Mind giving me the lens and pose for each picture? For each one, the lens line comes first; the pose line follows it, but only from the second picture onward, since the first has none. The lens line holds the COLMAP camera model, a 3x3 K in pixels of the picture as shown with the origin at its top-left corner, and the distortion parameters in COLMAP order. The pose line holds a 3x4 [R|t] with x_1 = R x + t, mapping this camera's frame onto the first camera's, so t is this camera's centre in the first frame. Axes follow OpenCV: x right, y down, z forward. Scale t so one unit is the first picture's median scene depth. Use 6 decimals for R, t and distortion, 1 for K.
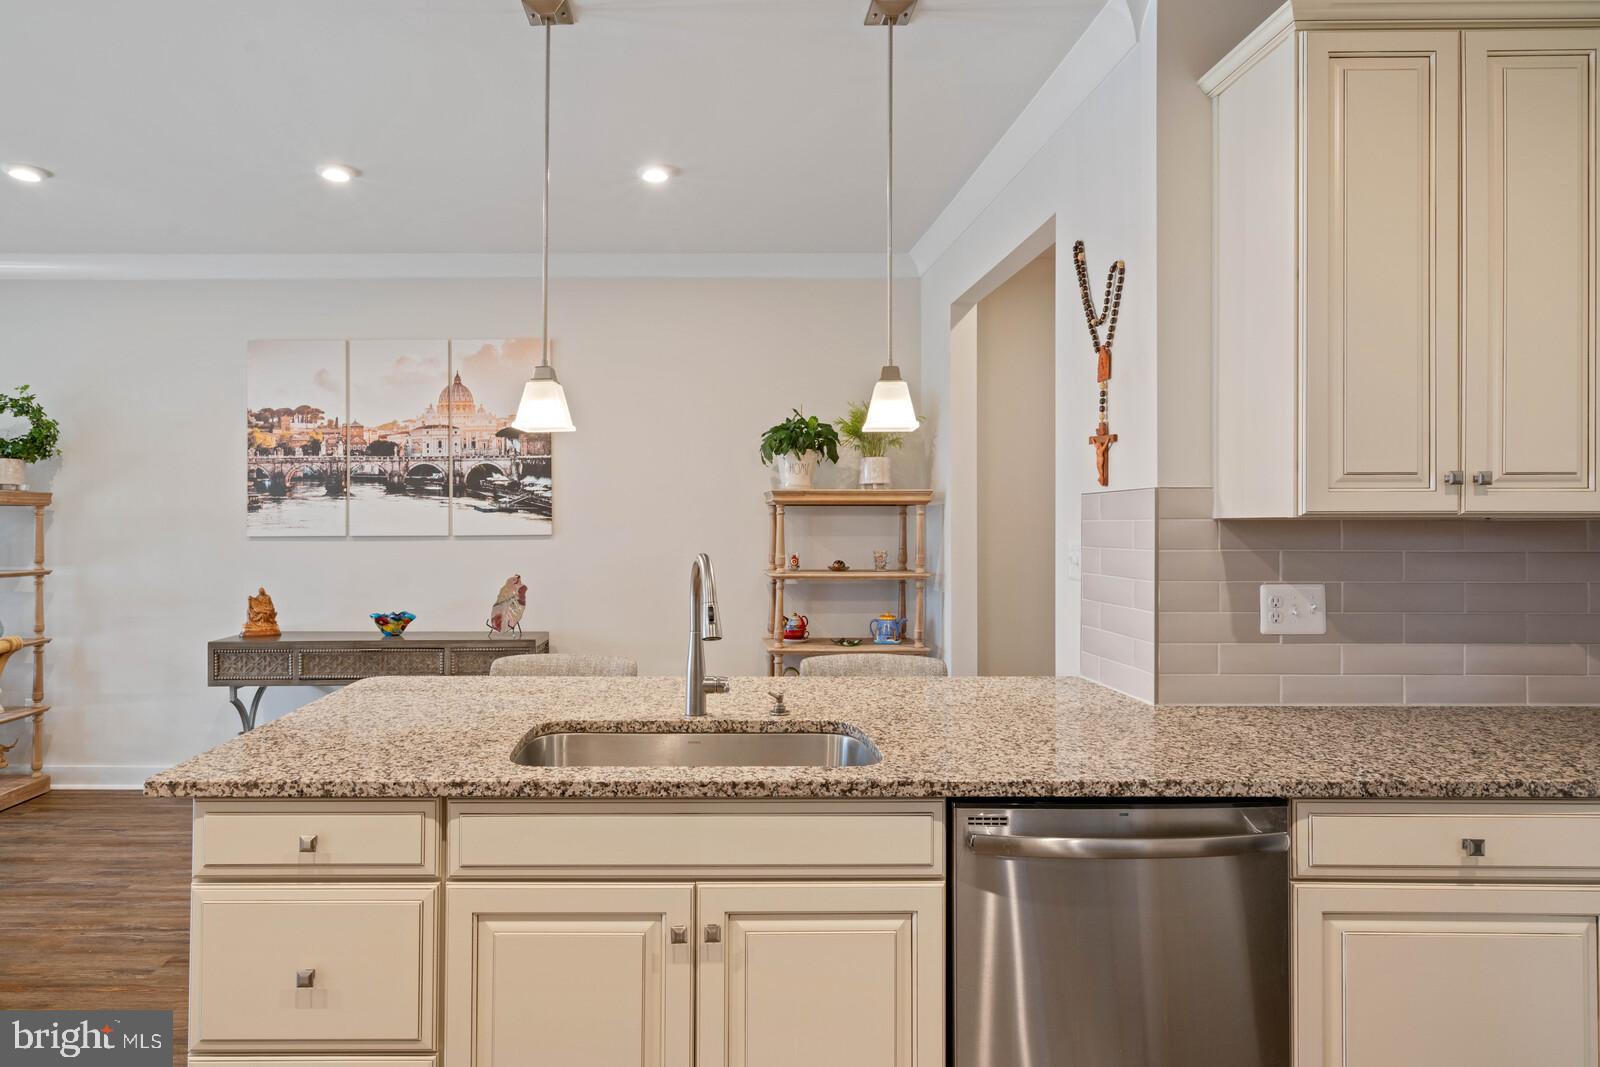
lens RADIAL K [[885.0, 0, 796.2], [0, 885.0, 520.1], [0, 0, 1]] dist [-0.003328, 0.001217]
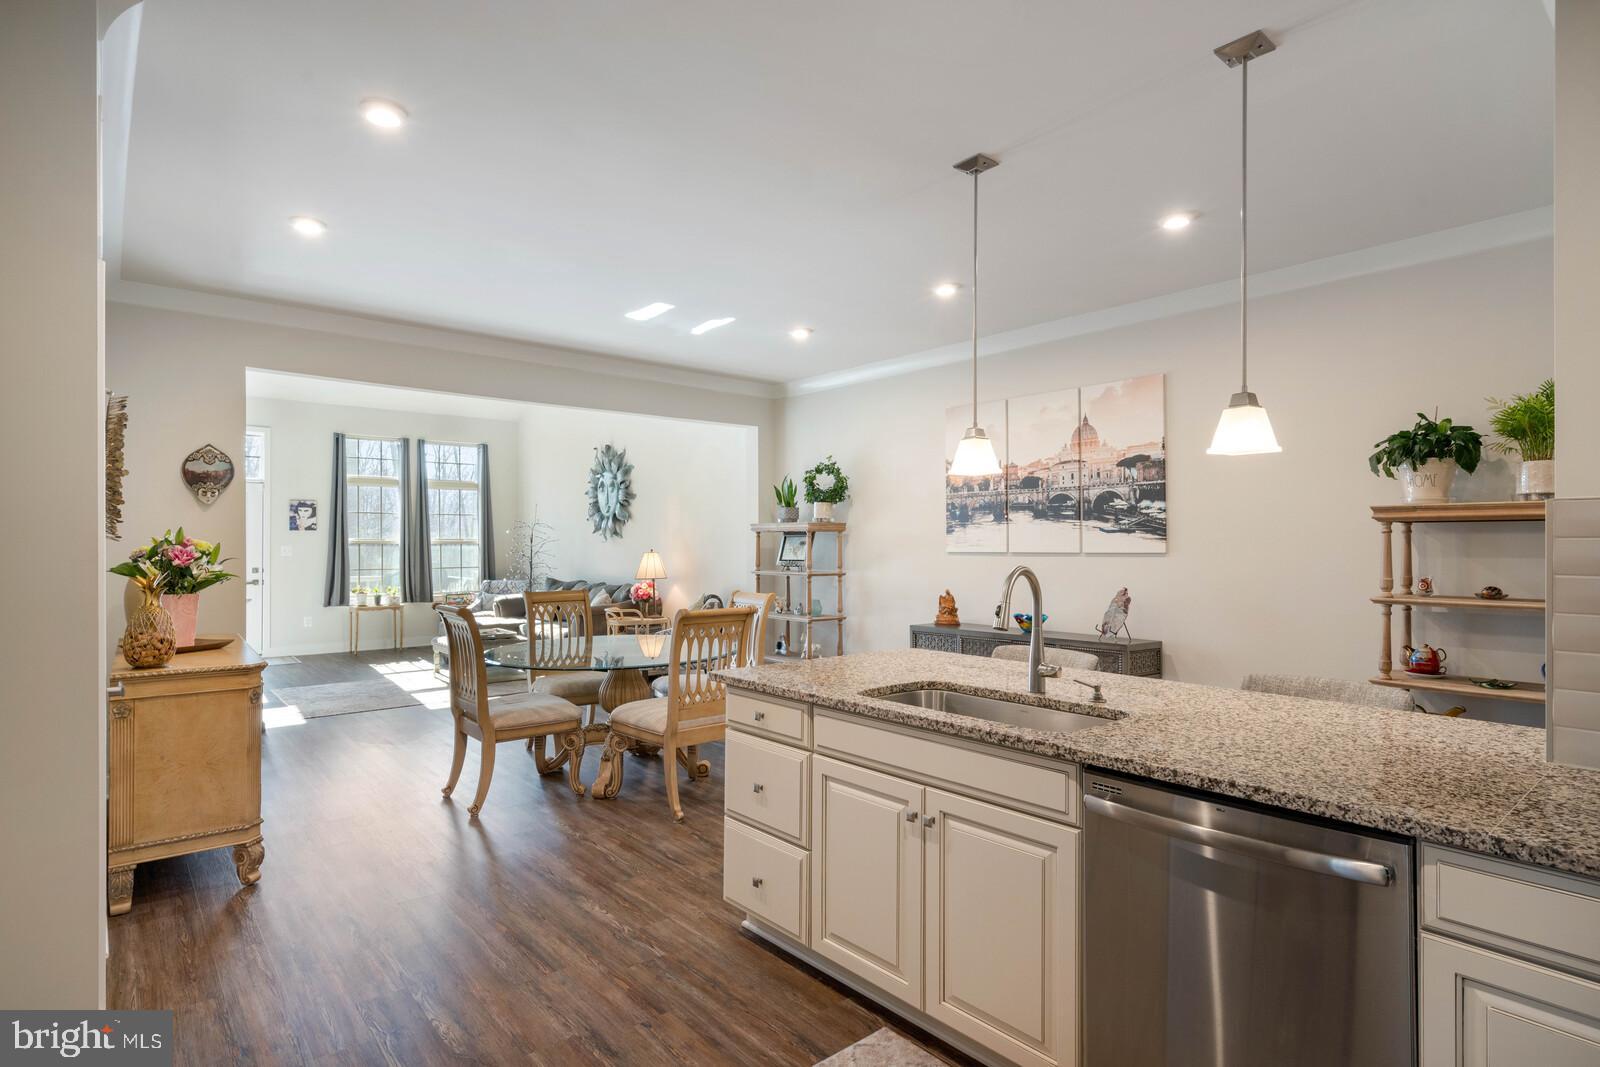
lens RADIAL K [[861.7, 0, 800.3], [0, 861.7, 542.5], [0, 0, 1]] dist [-0.012983, 0.001385]
pose [[0.633430, -0.000366, -0.773800, 0.464873], [0.003597, 0.999990, 0.002472, -0.000870], [0.773791, -0.004349, 0.633426, -0.038245]]
